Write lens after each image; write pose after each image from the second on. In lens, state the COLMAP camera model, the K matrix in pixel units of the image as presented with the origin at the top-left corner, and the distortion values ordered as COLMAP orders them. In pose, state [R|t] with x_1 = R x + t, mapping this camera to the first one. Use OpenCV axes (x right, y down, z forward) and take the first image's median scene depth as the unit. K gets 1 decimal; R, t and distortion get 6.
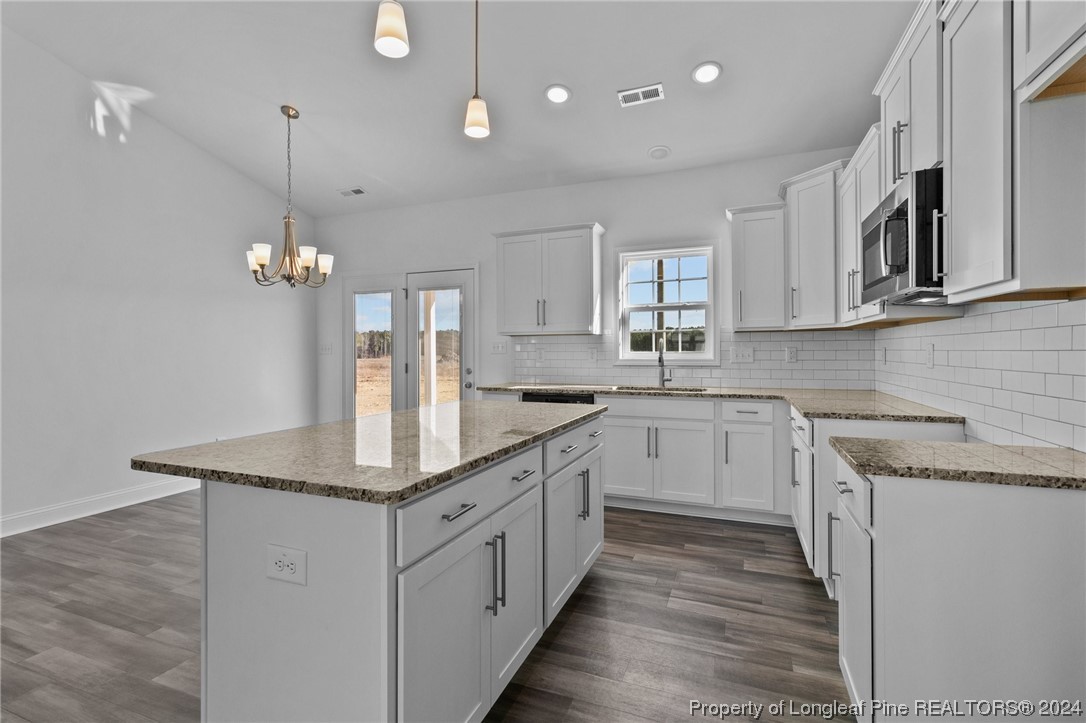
lens RADIAL K [[497.0, 0, 544.9], [0, 497.0, 345.7], [0, 0, 1]] dist [0.001141, -0.000174]
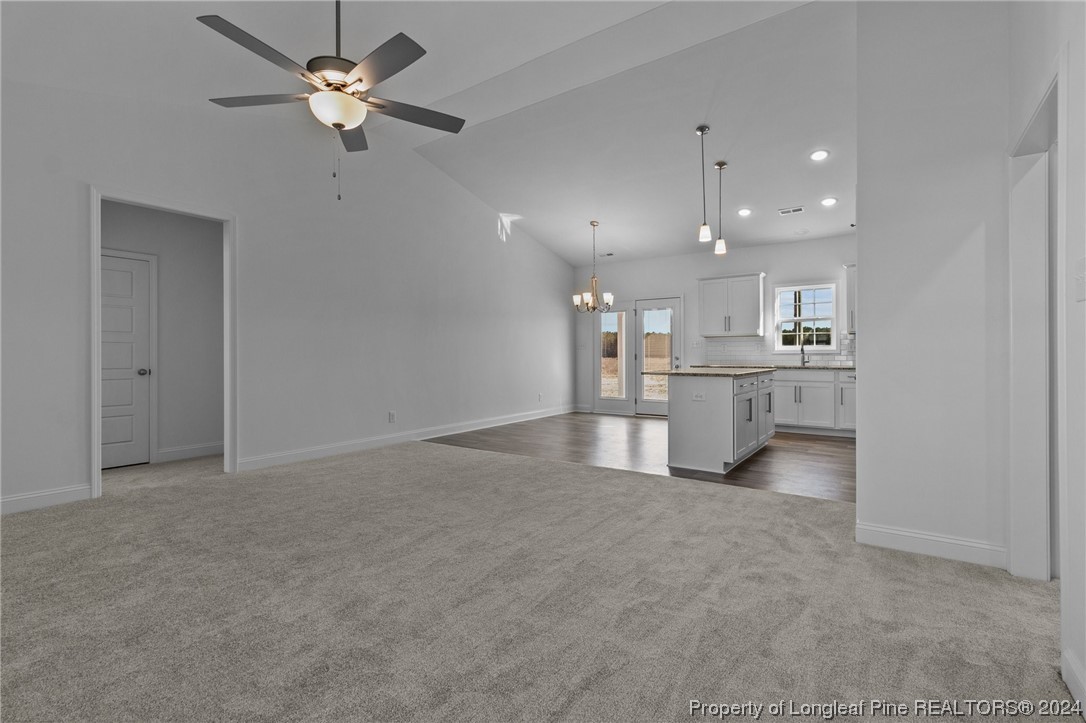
lens RADIAL K [[501.8, 0, 544.1], [0, 501.8, 351.7], [0, 0, 1]] dist [0.020243, 0.000168]
pose [[0.971035, -0.002109, -0.238929, -0.218615], [0.005038, 0.999919, 0.011649, 0.008908], [0.238885, -0.012515, 0.970967, -0.912894]]
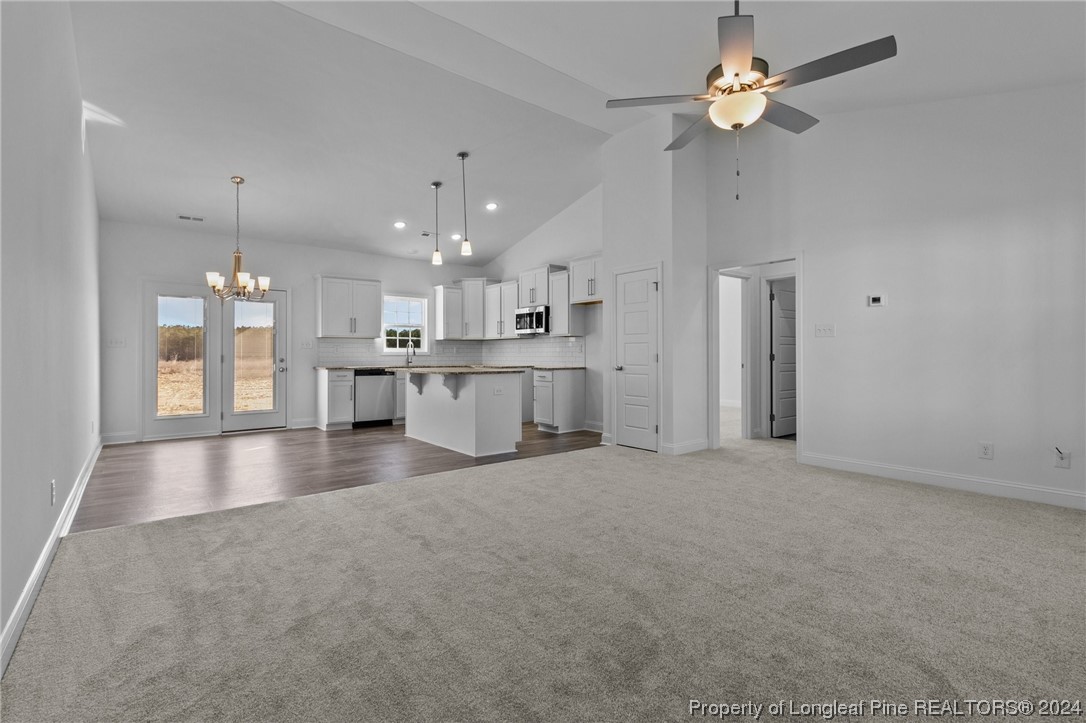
lens RADIAL K [[509.9, 0, 543.0], [0, 509.9, 361.5], [0, 0, 1]] dist [0.013956, 0.000169]
pose [[0.497116, -0.008779, 0.867639, -1.291057], [-0.014701, 0.999720, 0.018538, 0.019458], [-0.867559, -0.021971, 0.496848, -0.502166]]
